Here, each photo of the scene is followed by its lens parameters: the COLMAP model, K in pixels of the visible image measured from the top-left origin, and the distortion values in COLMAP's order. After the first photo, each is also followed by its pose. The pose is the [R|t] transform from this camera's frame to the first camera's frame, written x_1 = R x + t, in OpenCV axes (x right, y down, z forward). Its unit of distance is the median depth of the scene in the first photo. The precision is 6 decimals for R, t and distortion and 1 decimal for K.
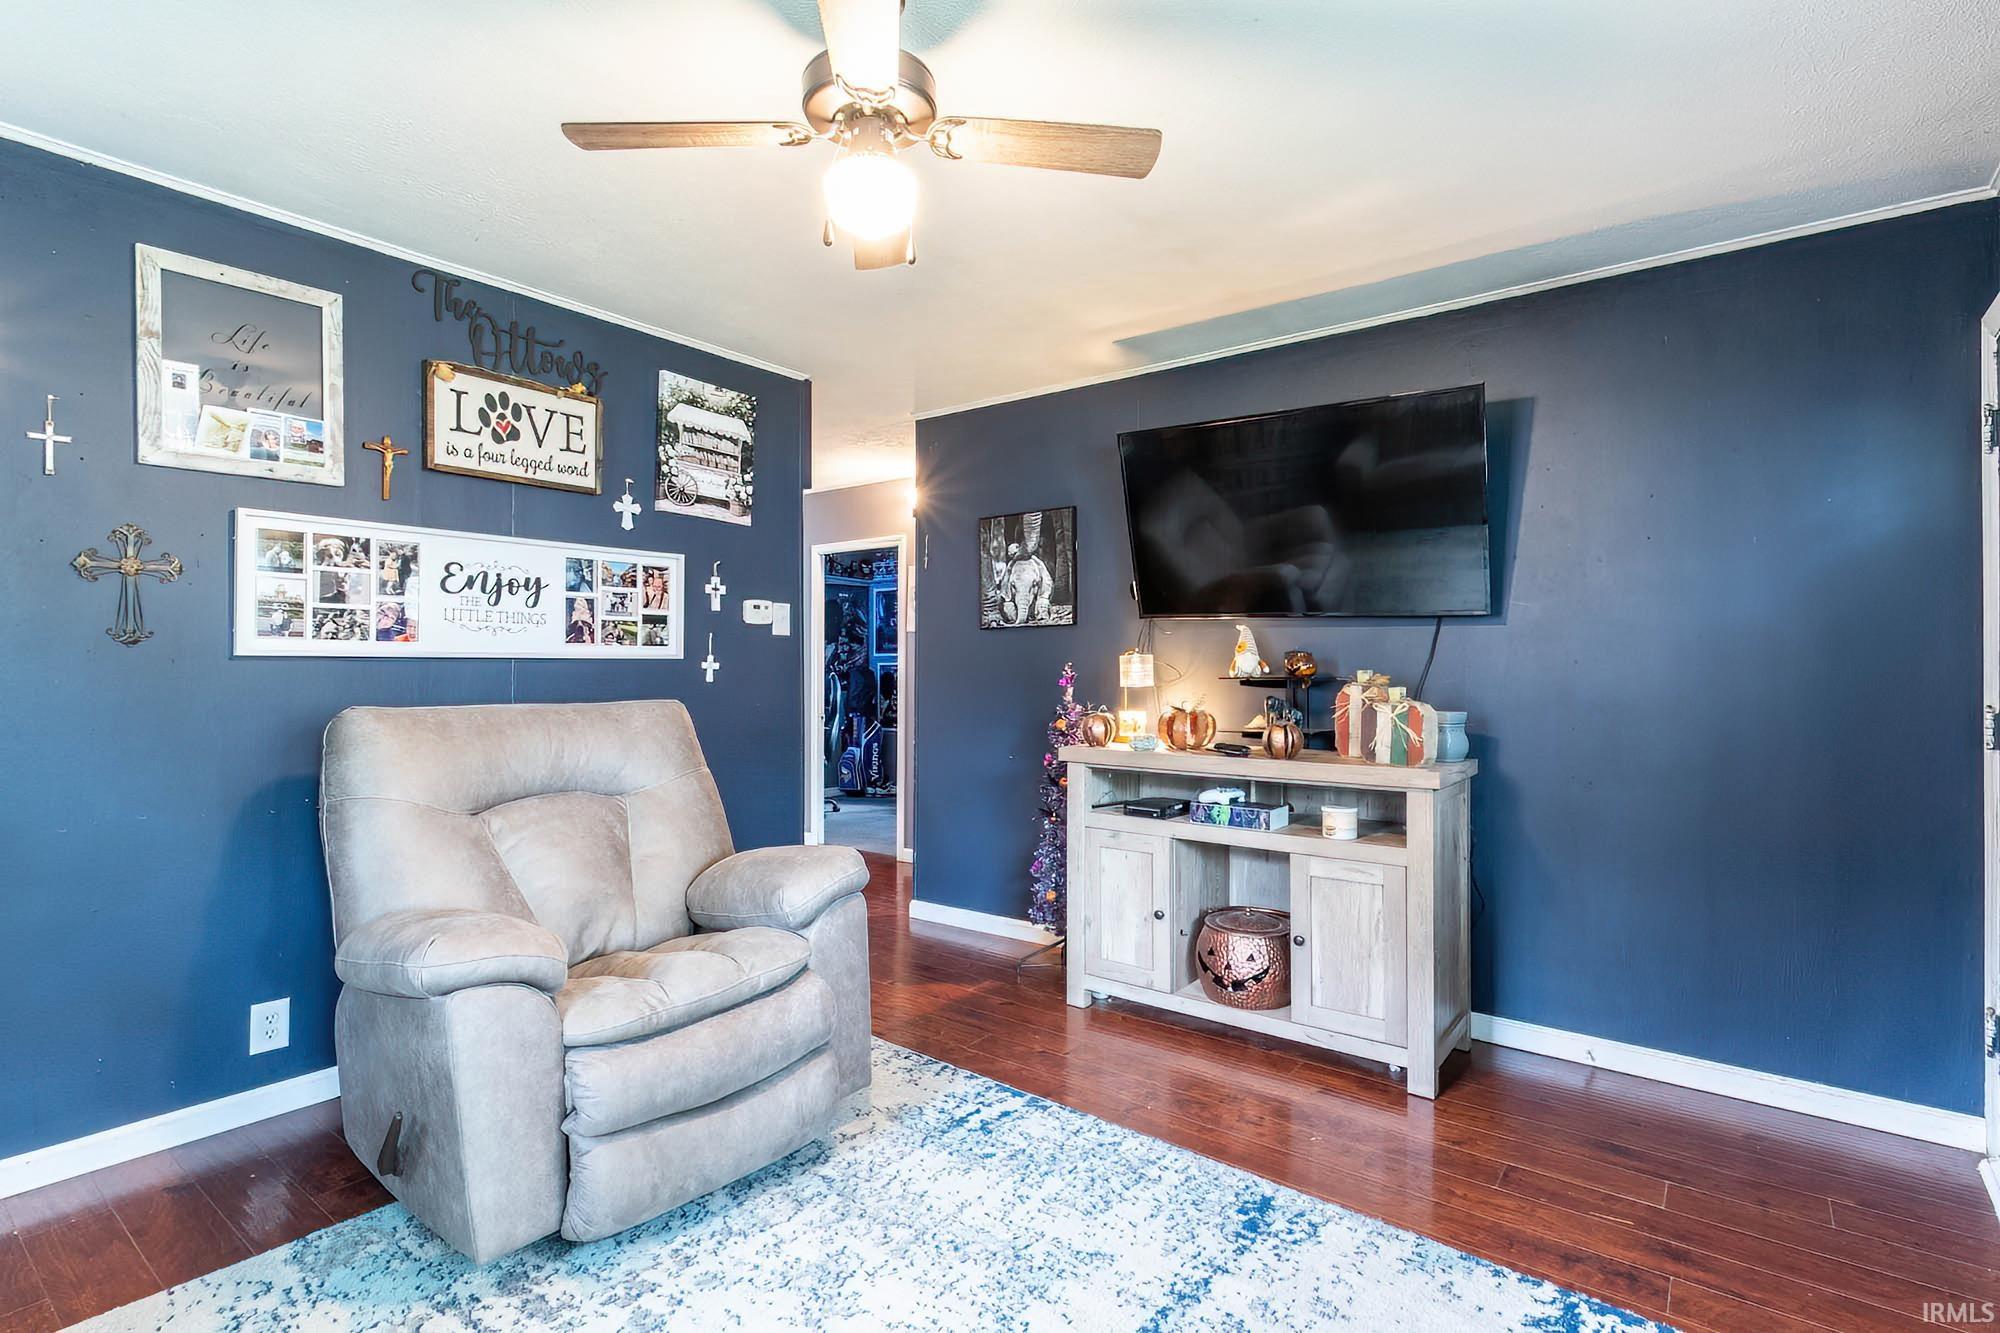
lens RADIAL K [[973.5, 0, 985.2], [0, 973.5, 656.1], [0, 0, 1]] dist [0.006472, -0.003686]
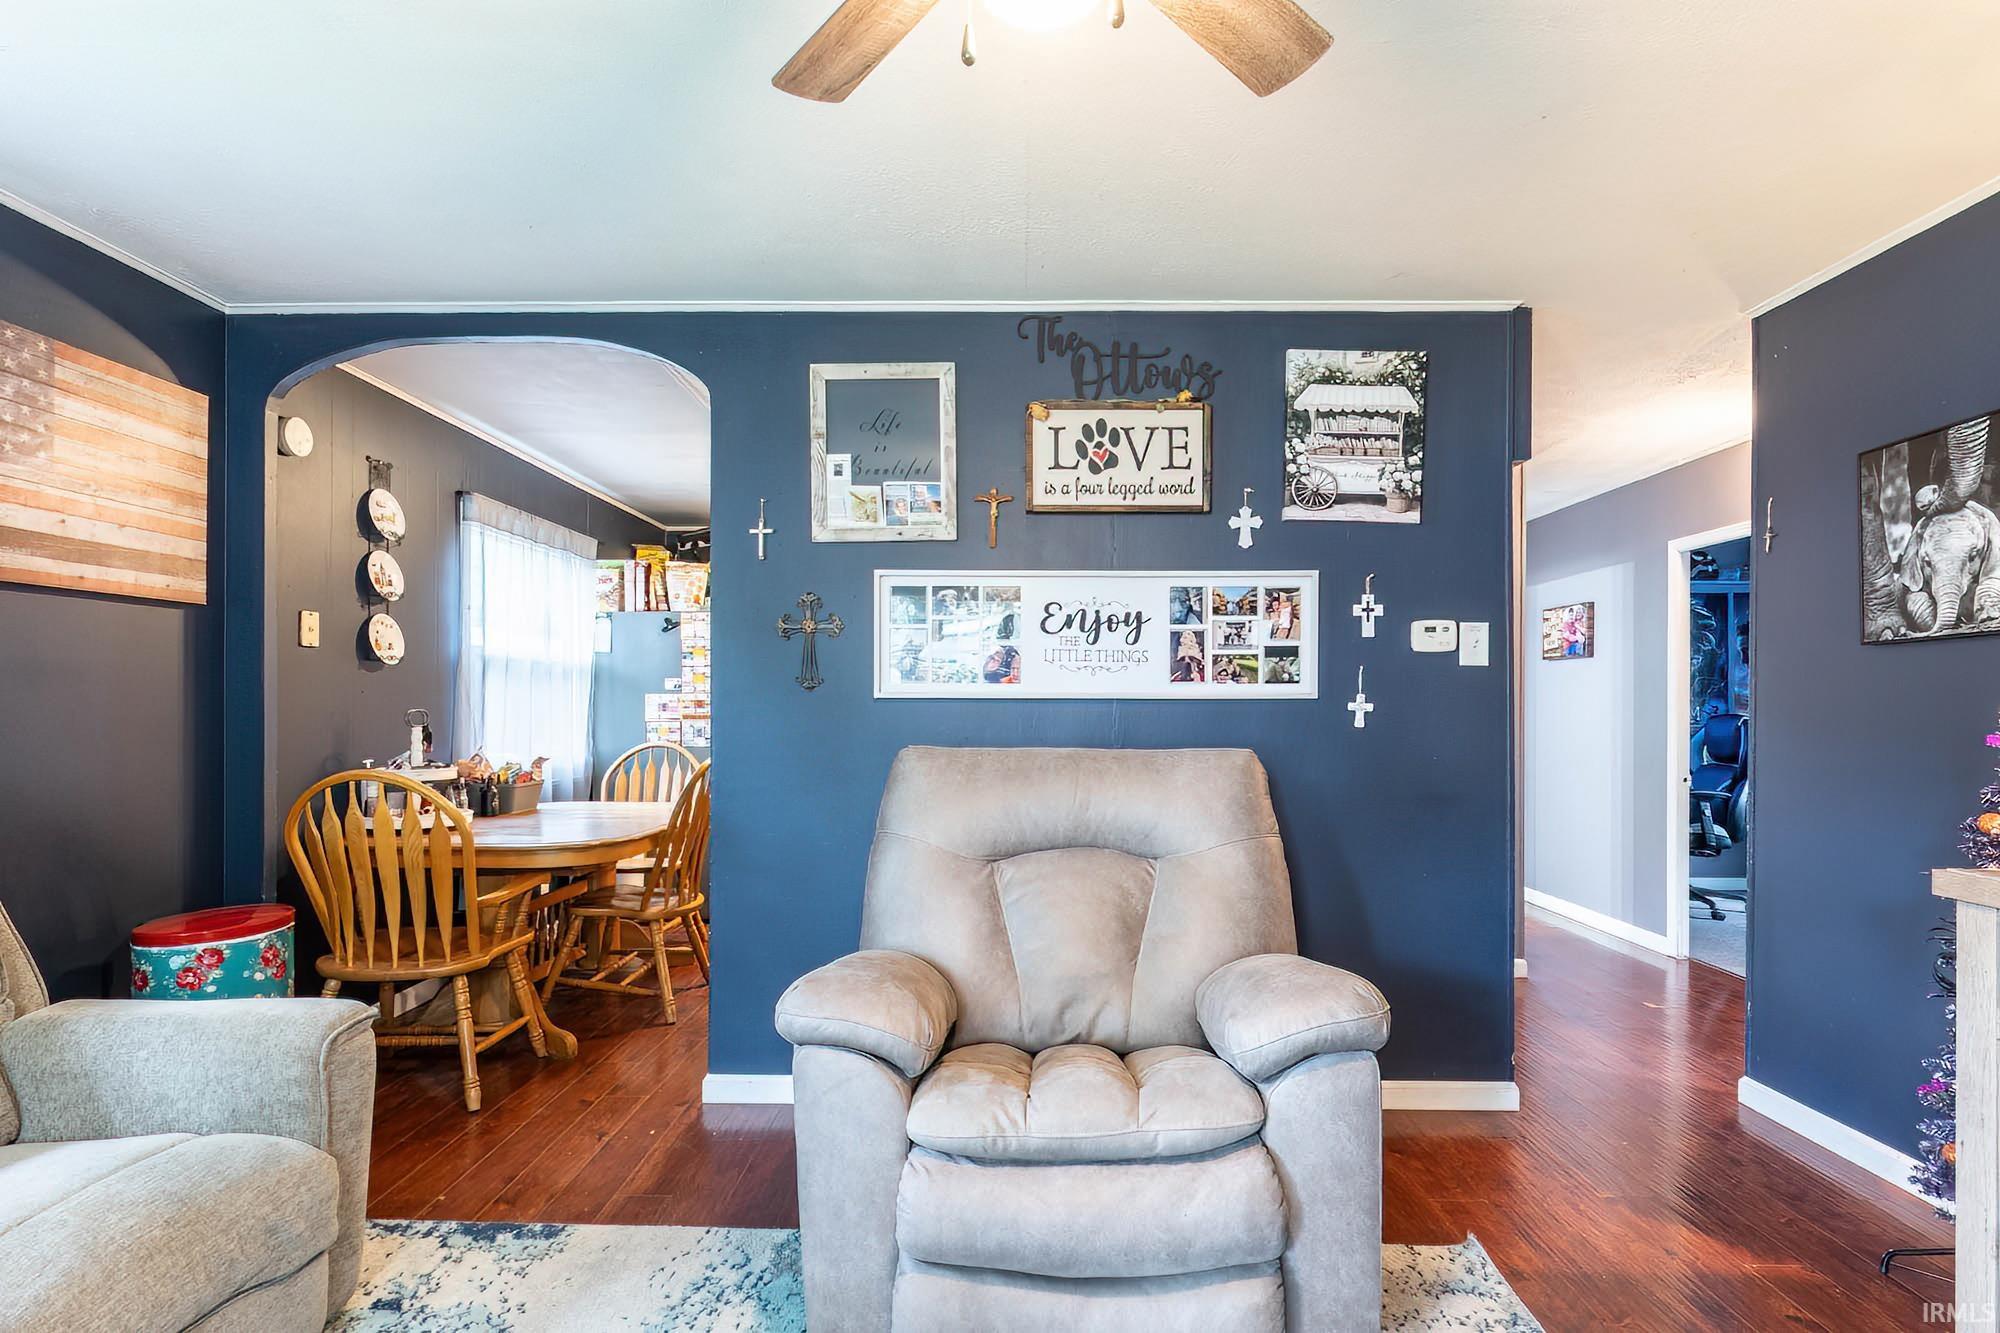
lens RADIAL K [[973.5, 0, 1026.3], [0, 973.5, 704.3], [0, 0, 1]] dist [0.006472, -0.003686]
pose [[0.610959, 0.000271, -0.791662, 0.212116], [0.006955, 0.999960, 0.005710, 0.001718], [0.791632, -0.008995, 0.610932, 0.354043]]
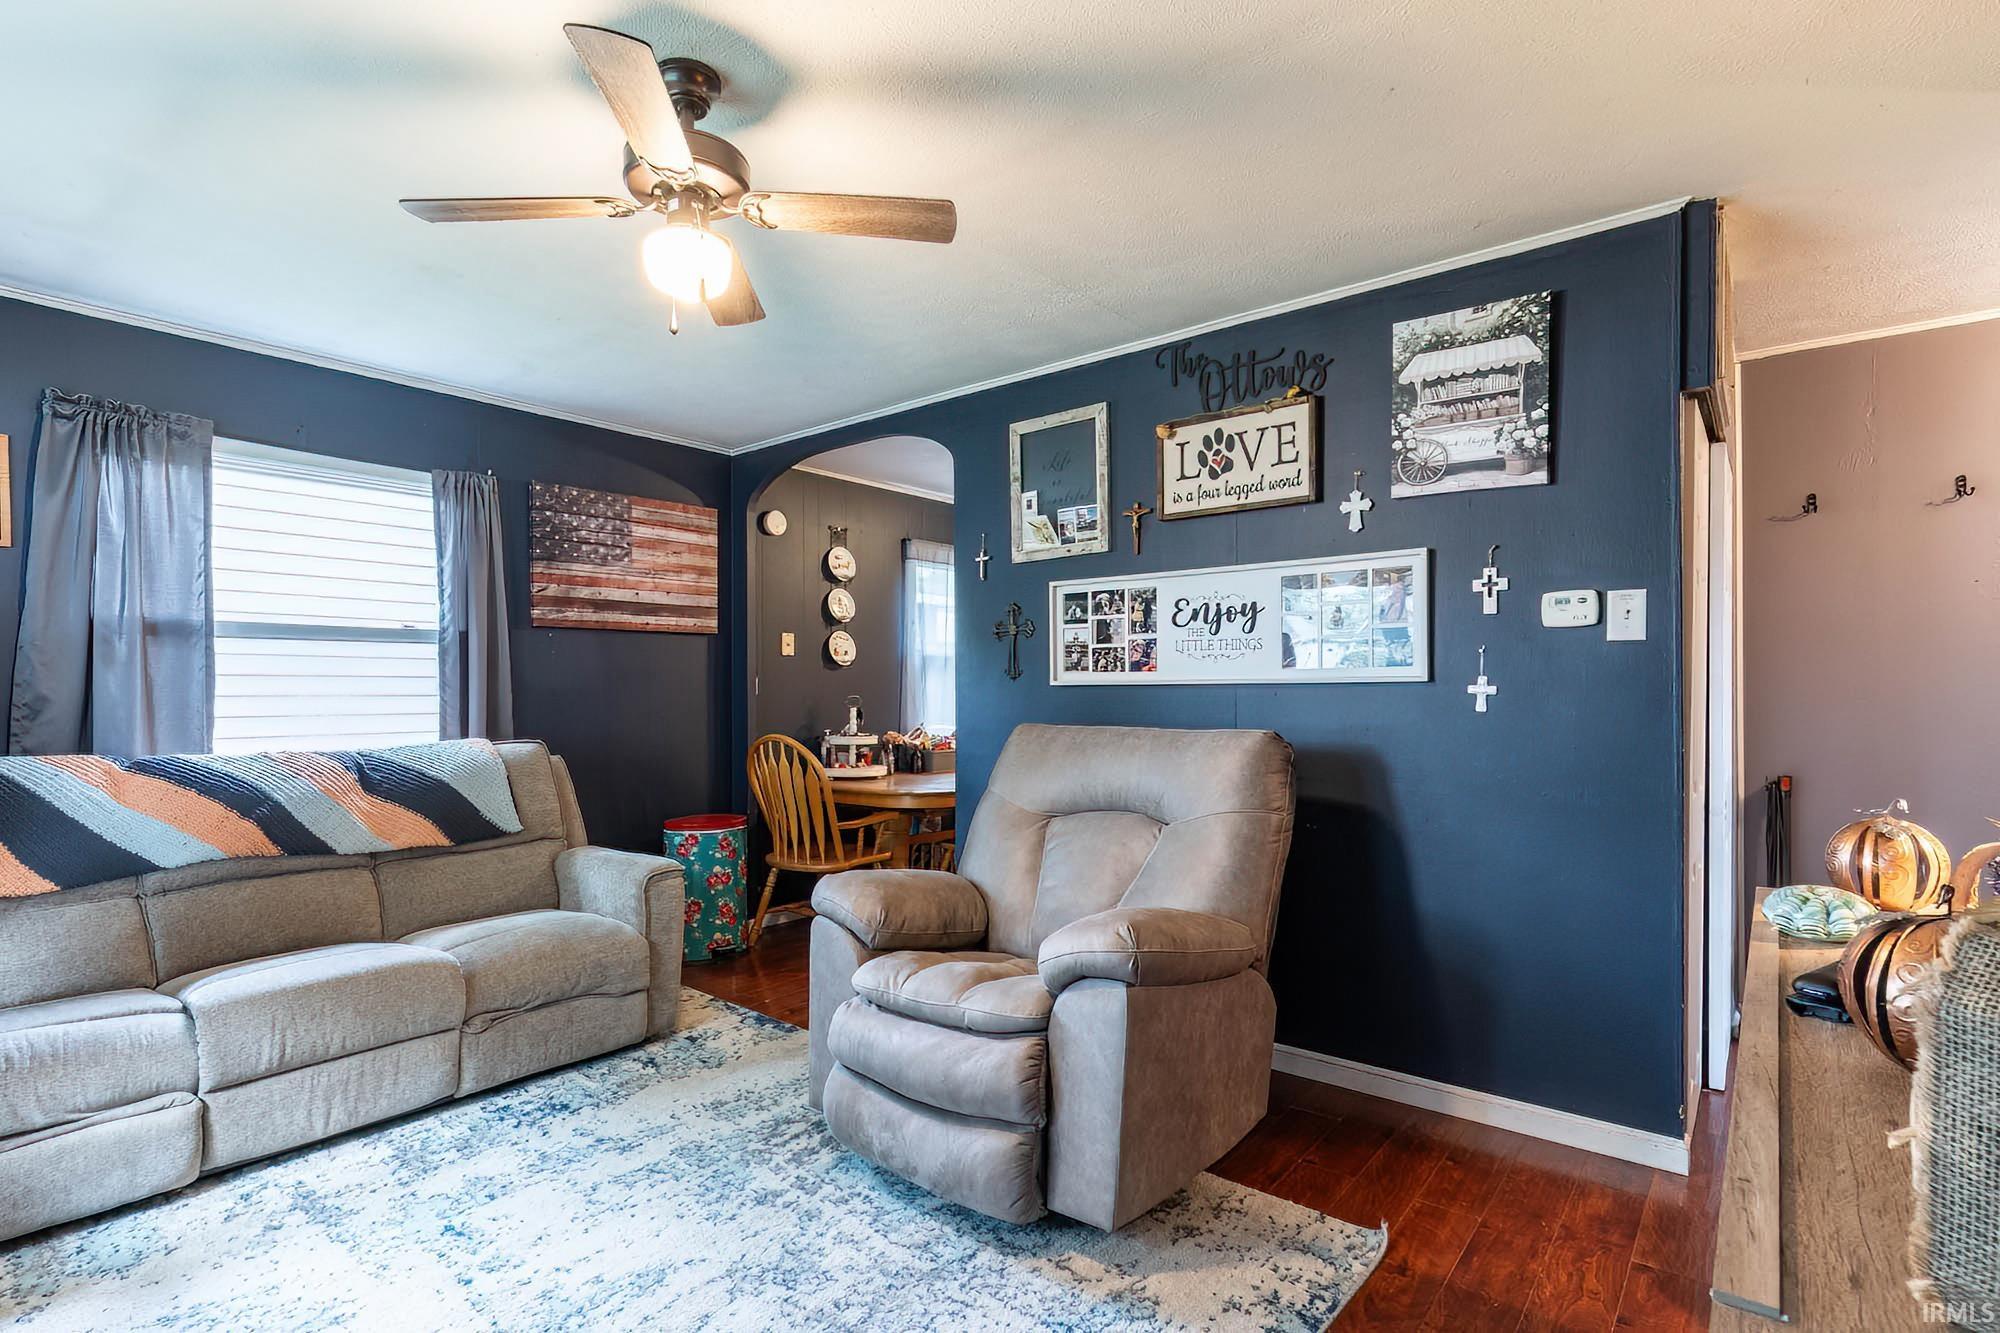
lens RADIAL K [[973.5, 0, 979.3], [0, 973.5, 688.0], [0, 0, 1]] dist [0.006472, -0.003686]
pose [[-0.021061, -0.004097, -0.999770, 0.542406], [0.015726, 0.999867, -0.004429, 0.006711], [0.999655, -0.015816, -0.020993, 0.752454]]
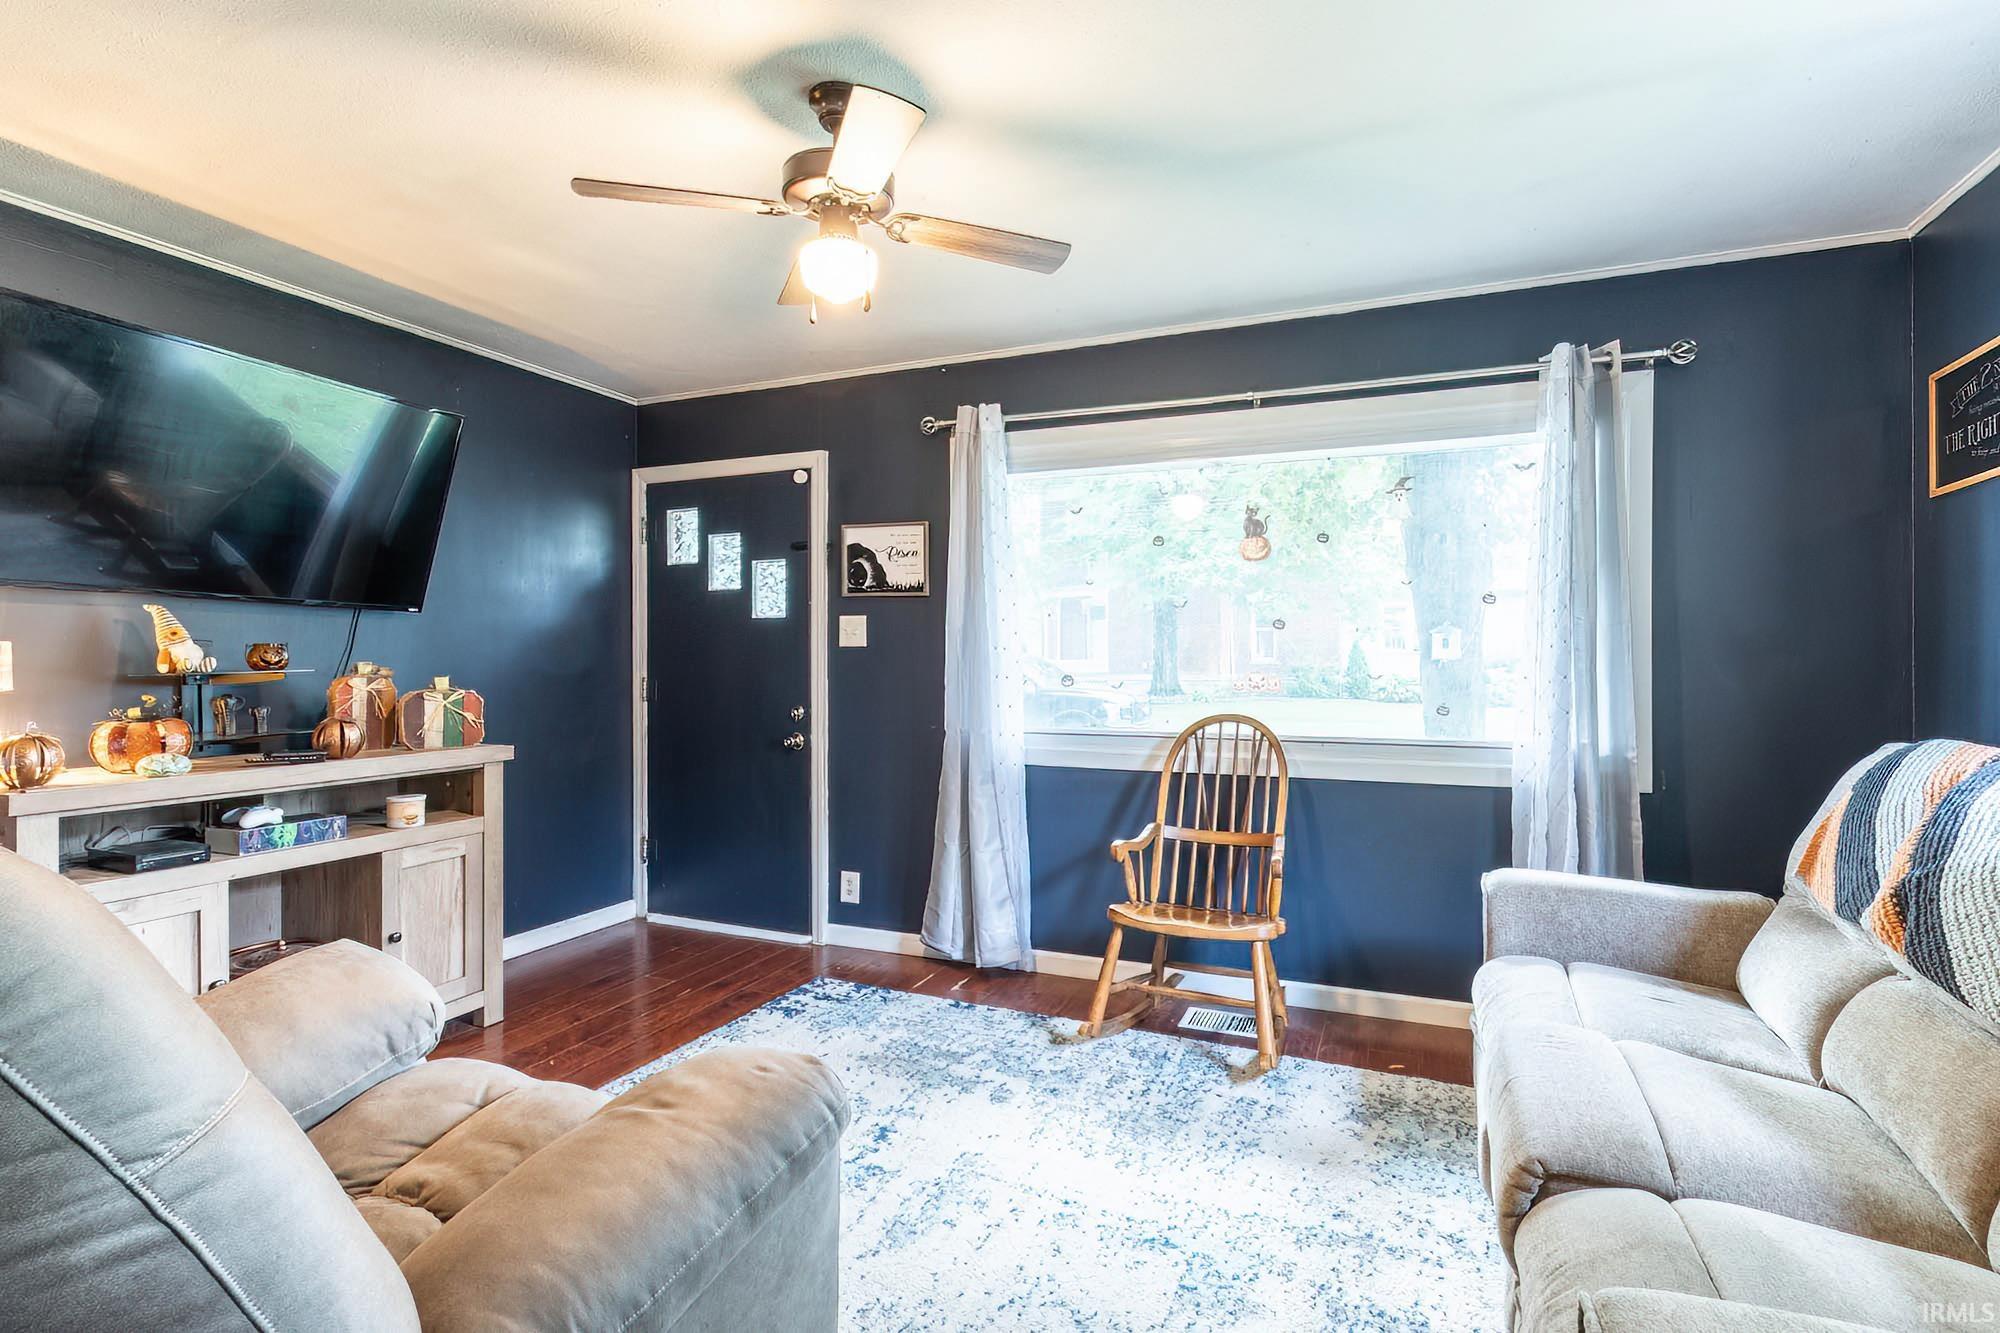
lens RADIAL K [[973.5, 0, 1005.5], [0, 973.5, 653.6], [0, 0, 1]] dist [0.006472, -0.003686]
pose [[-0.258915, -0.001776, 0.965898, -0.741740], [-0.008109, 0.999967, -0.000335, 0.000899], [-0.965866, -0.007919, -0.258921, 0.621031]]
